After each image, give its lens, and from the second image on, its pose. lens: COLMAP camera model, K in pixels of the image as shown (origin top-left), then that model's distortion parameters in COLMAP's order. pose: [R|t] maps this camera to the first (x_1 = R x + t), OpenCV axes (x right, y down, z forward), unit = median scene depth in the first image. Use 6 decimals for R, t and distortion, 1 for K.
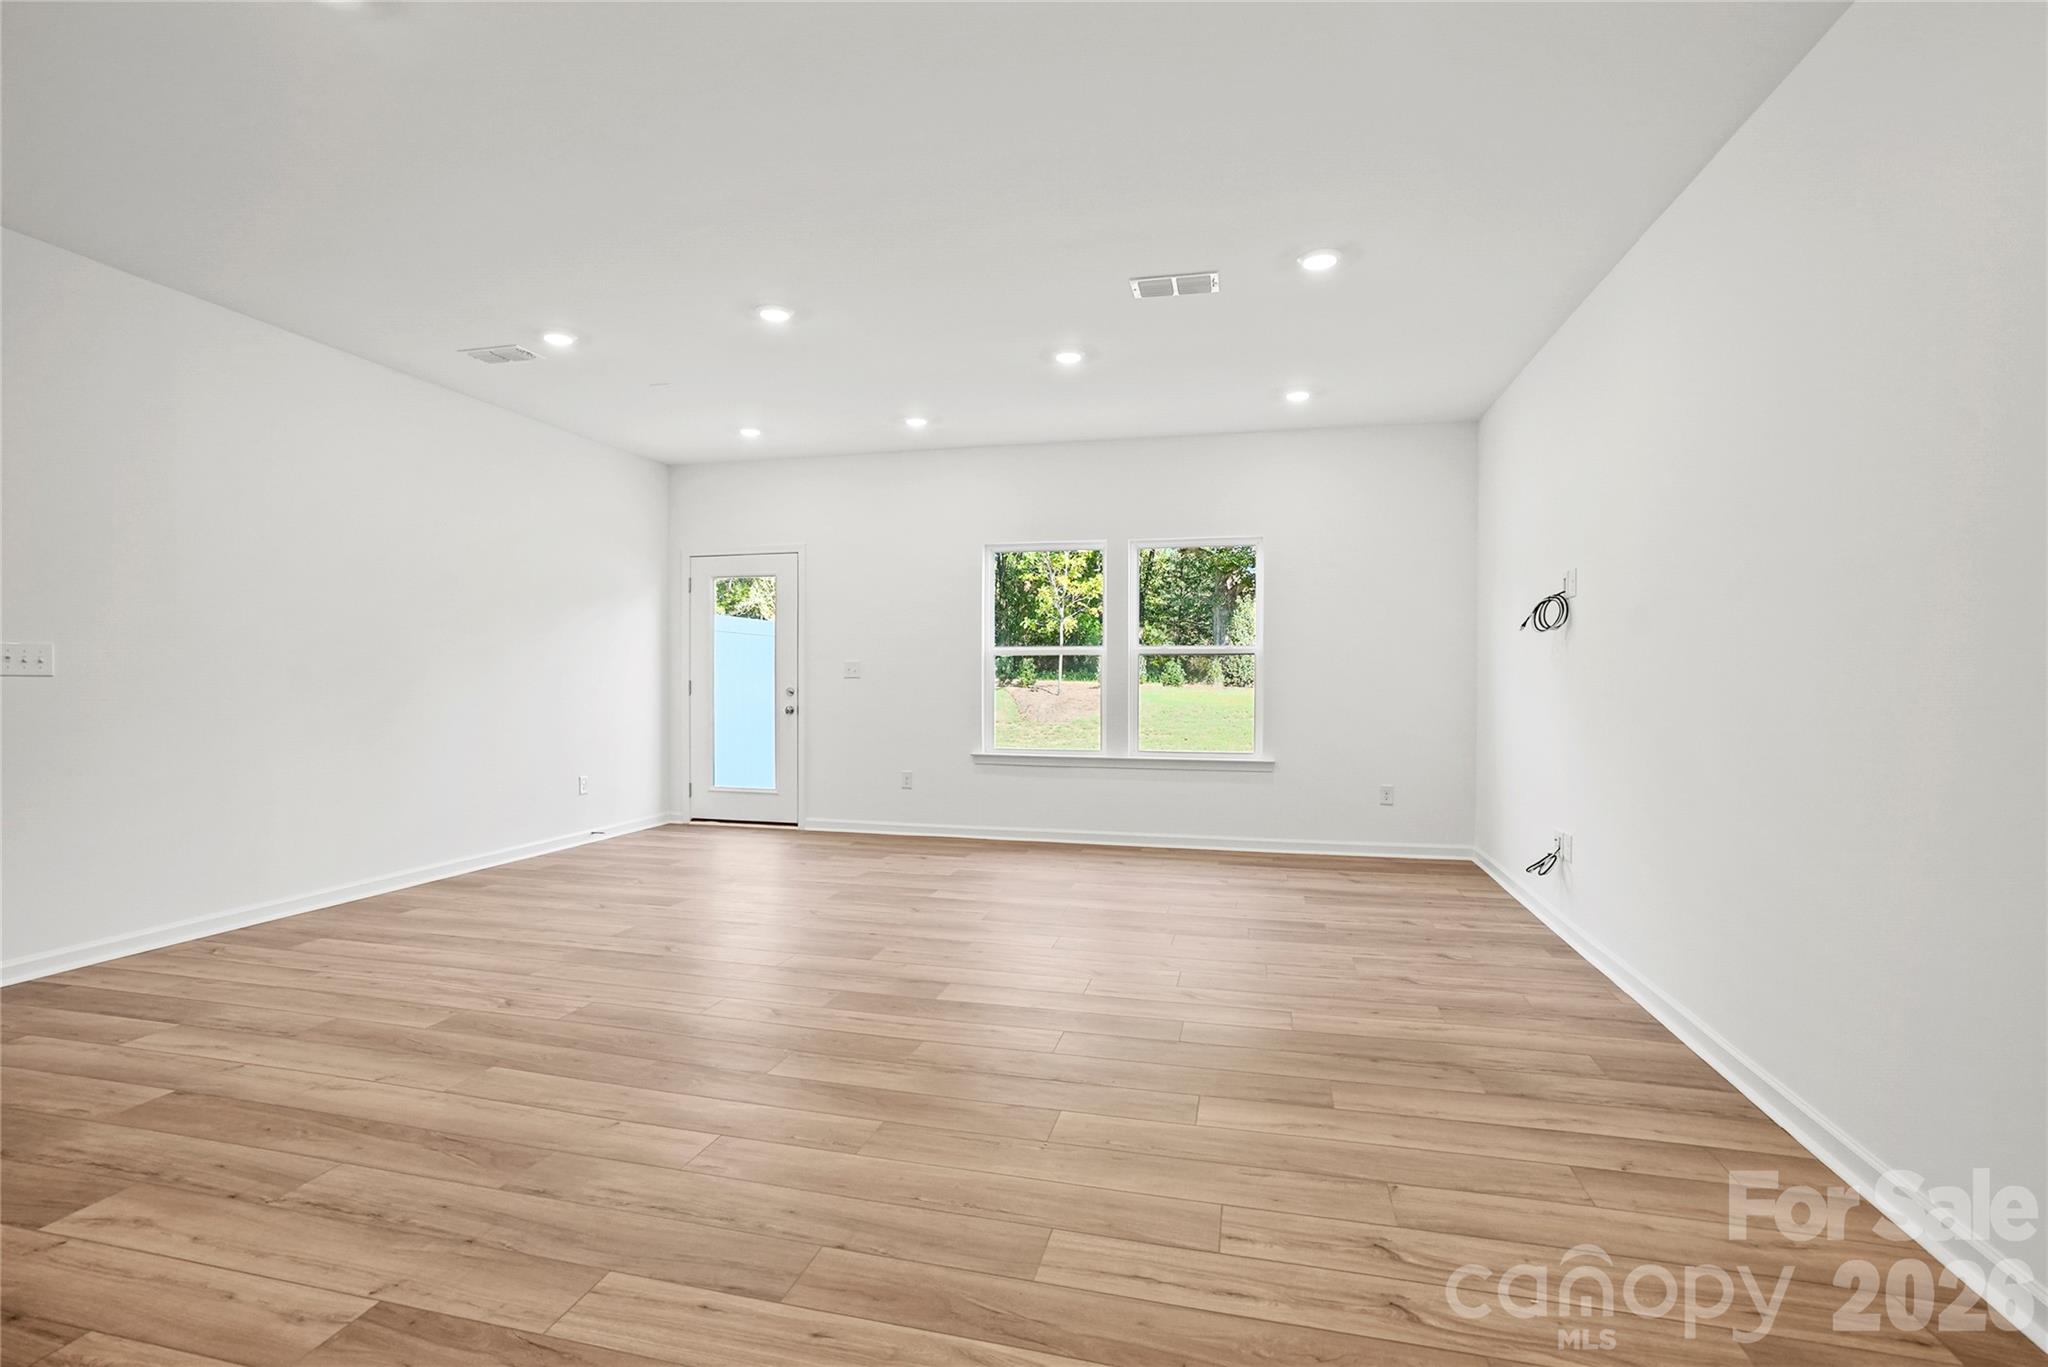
lens RADIAL K [[946.2, 0, 1022.2], [0, 946.2, 678.6], [0, 0, 1]] dist [-0.038081, 0.018537]
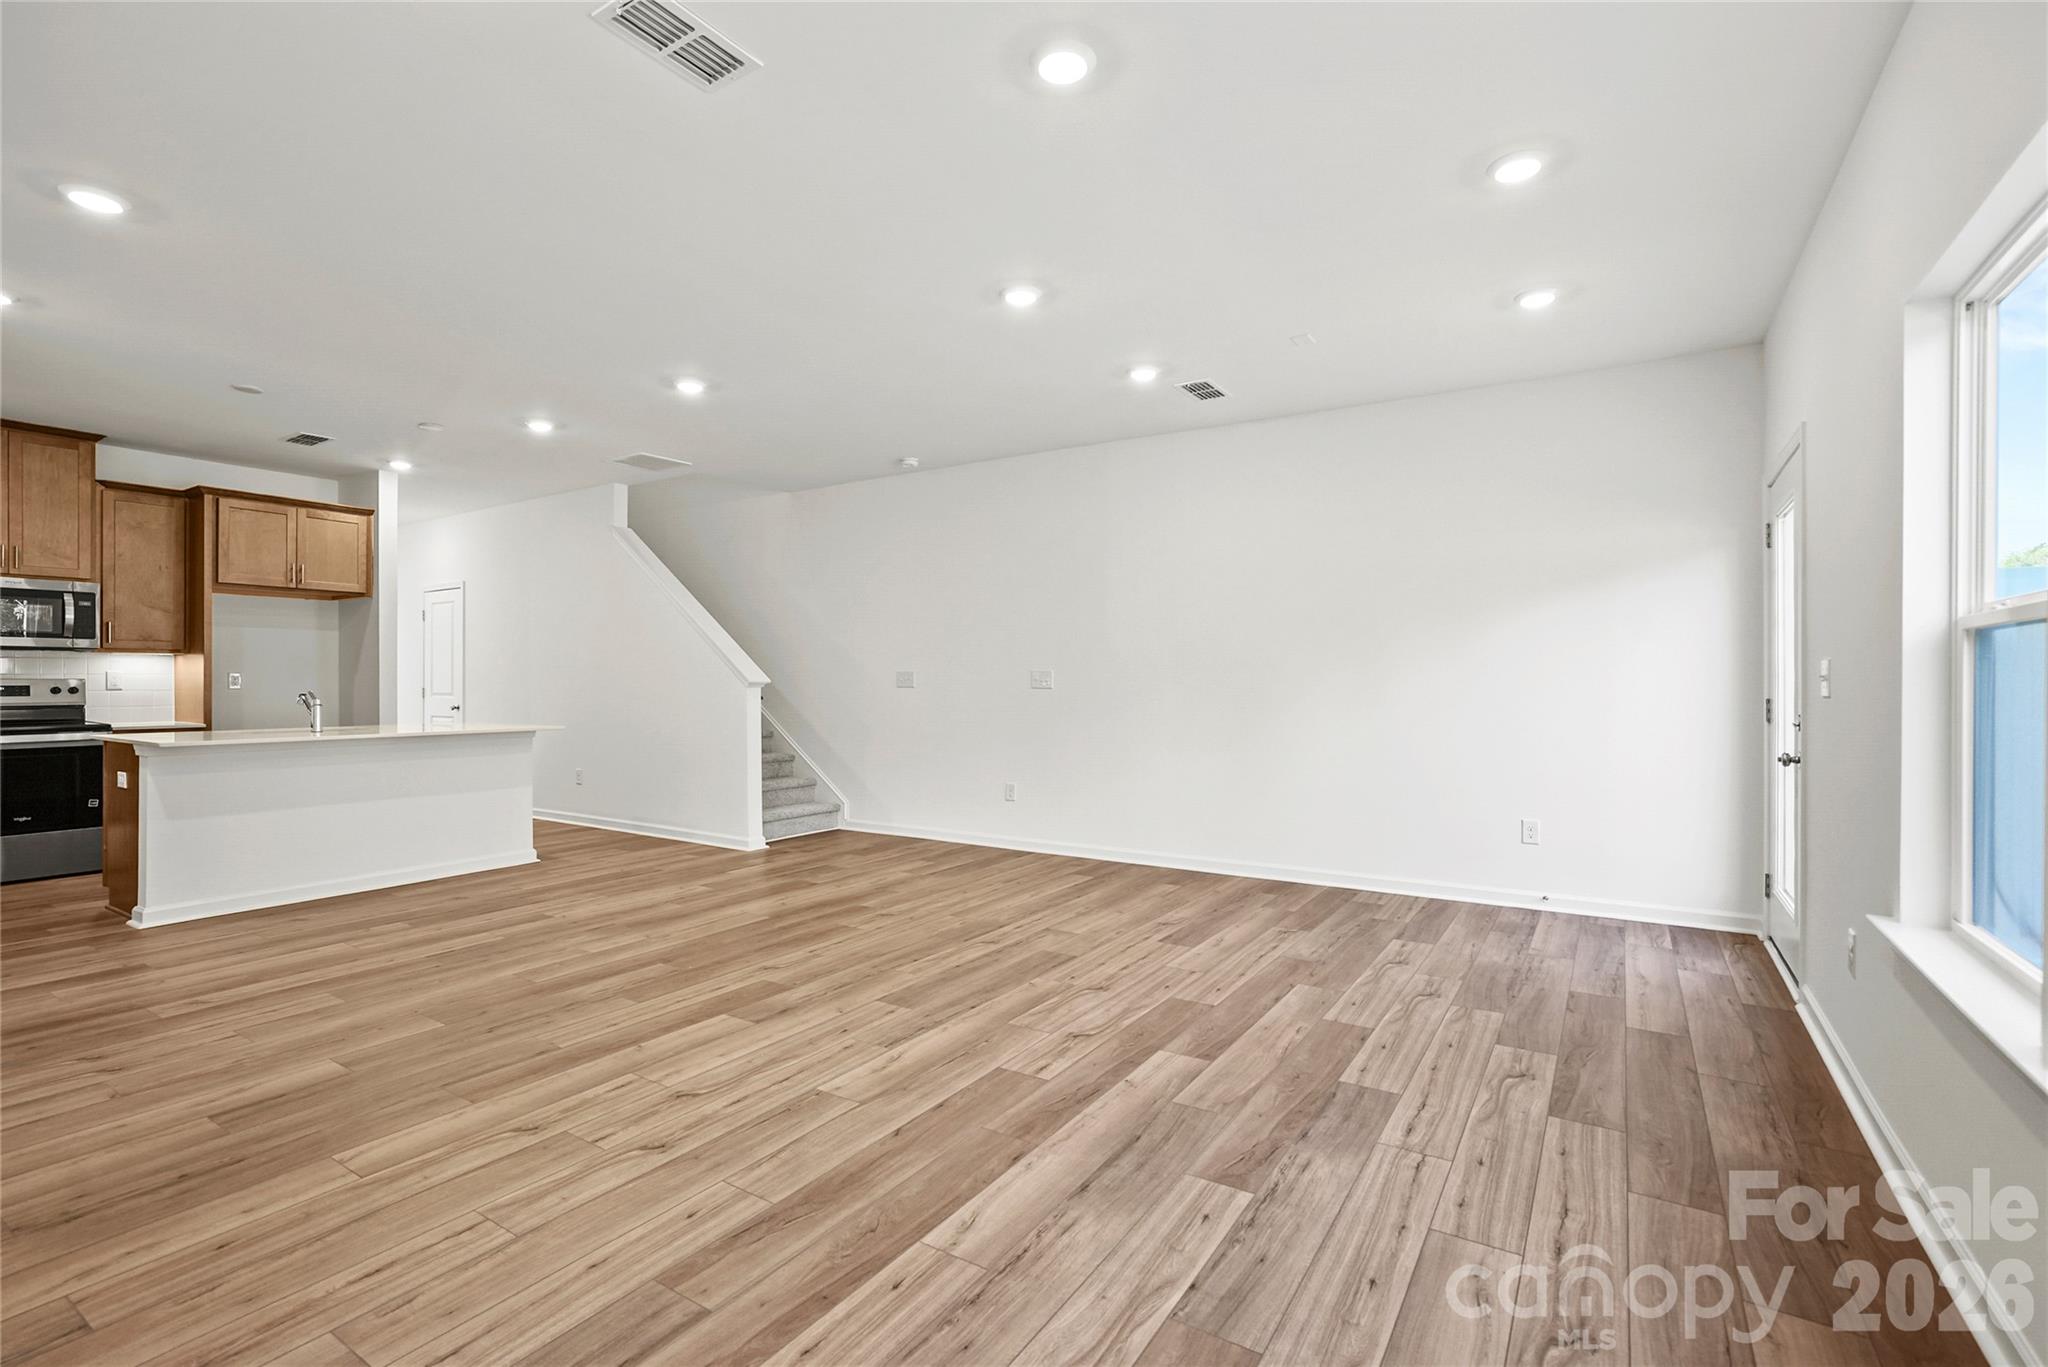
lens RADIAL K [[946.2, 0, 1019.1], [0, 946.2, 692.2], [0, 0, 1]] dist [-0.038081, 0.018537]
pose [[-0.328022, 0.004439, -0.944660, 0.651142], [-0.004568, 0.999970, 0.006285, -0.008147], [0.944659, 0.006377, -0.327992, 1.415720]]
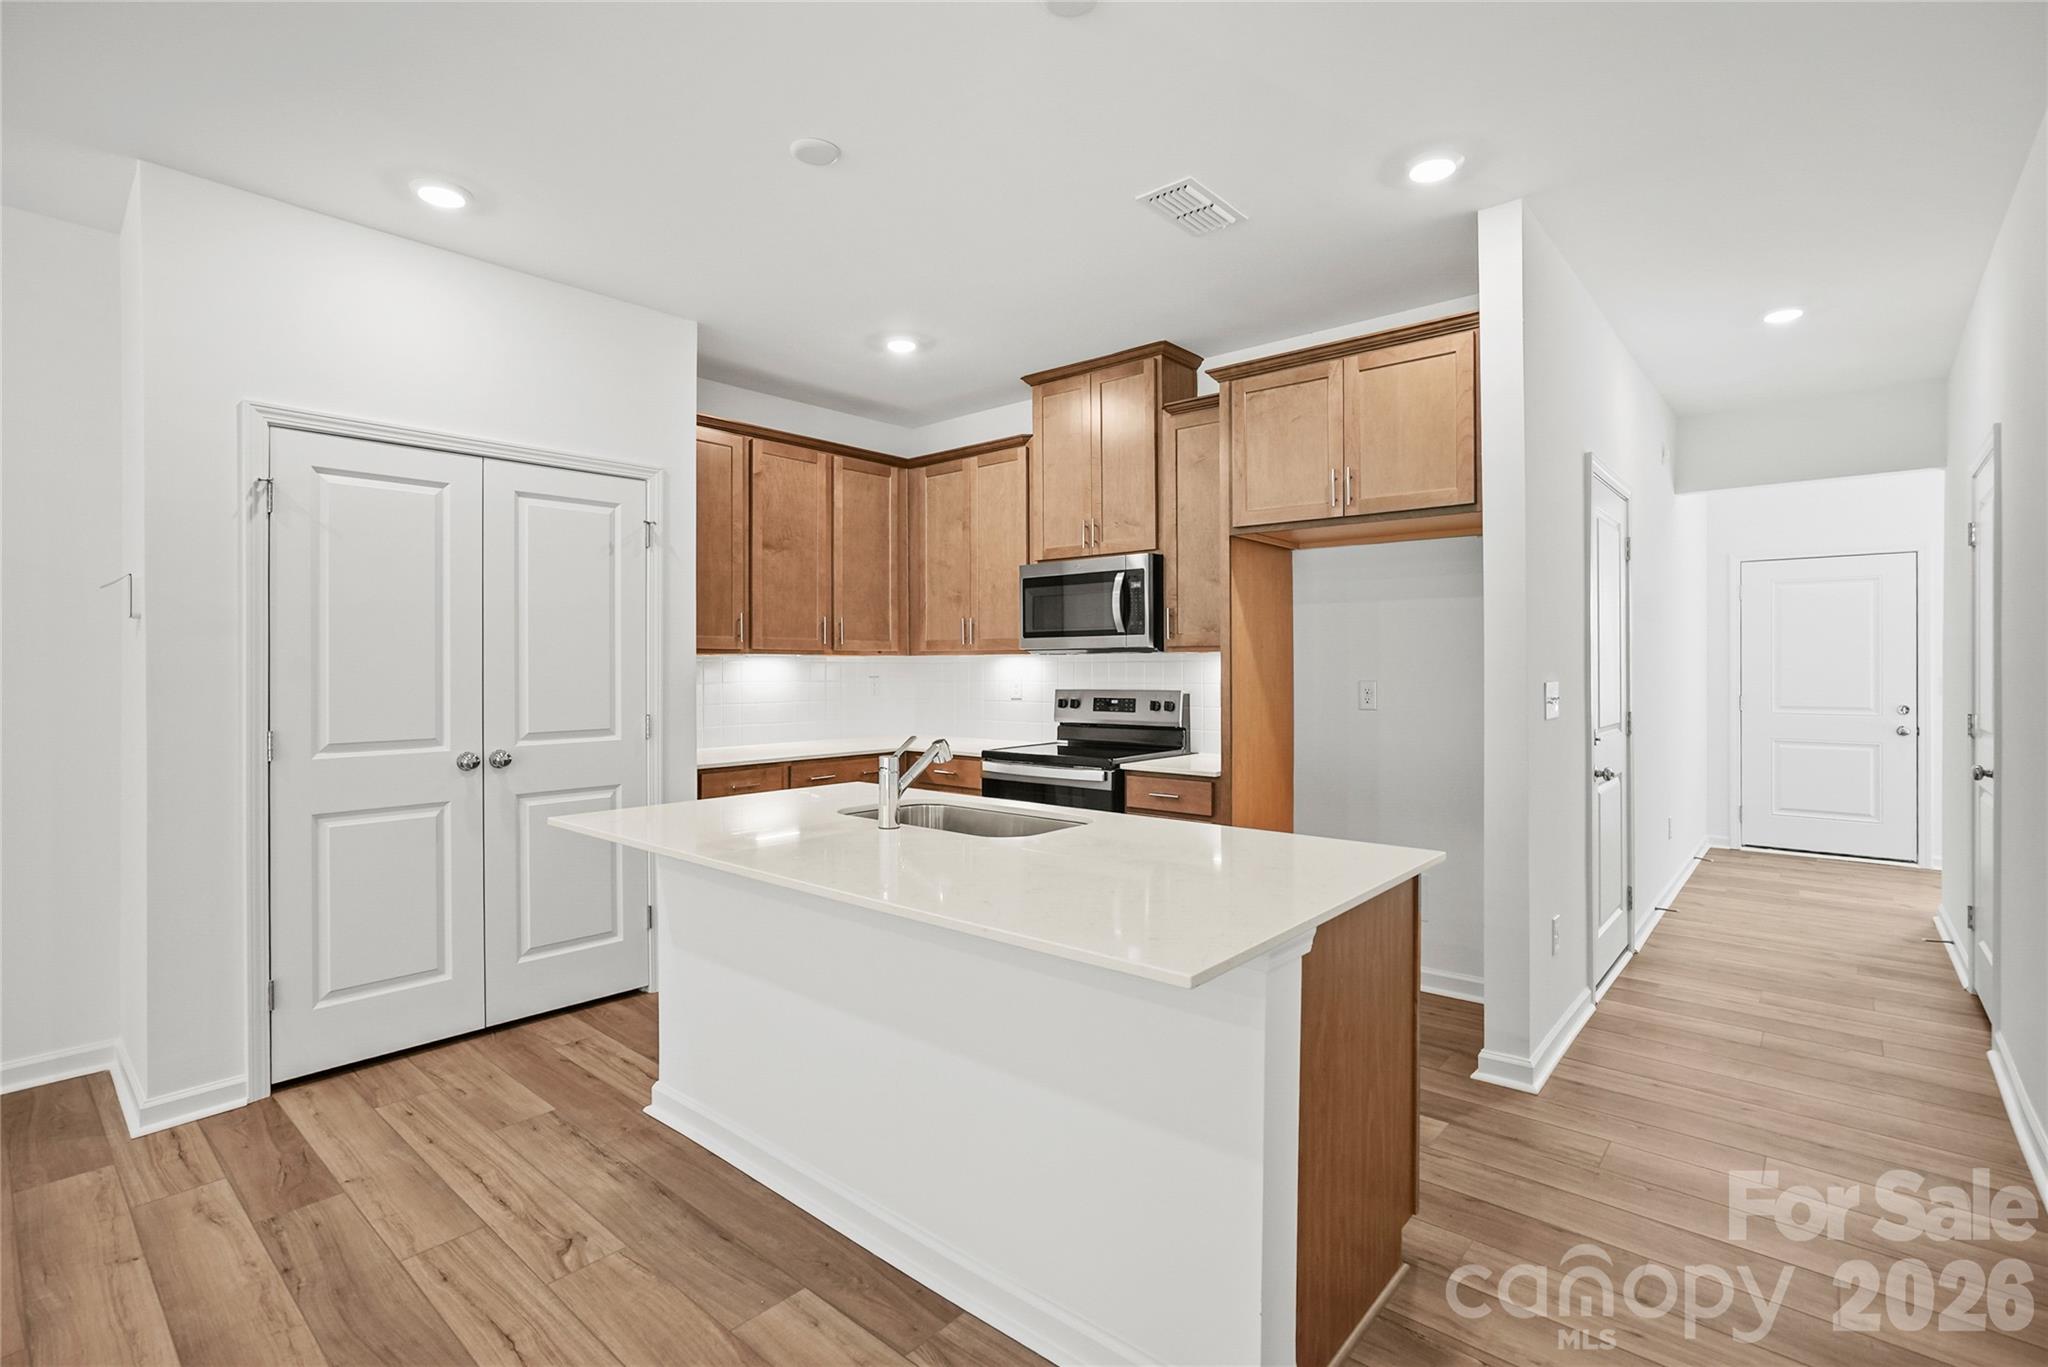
lens RADIAL K [[946.2, 0, 1025.5], [0, 946.2, 669.3], [0, 0, 1]] dist [-0.038081, 0.018537]
pose [[-0.890141, -0.003386, 0.455673, -0.666094], [-0.000484, 0.999979, 0.006486, -0.045990], [-0.455685, 0.005553, -0.890124, 0.508965]]
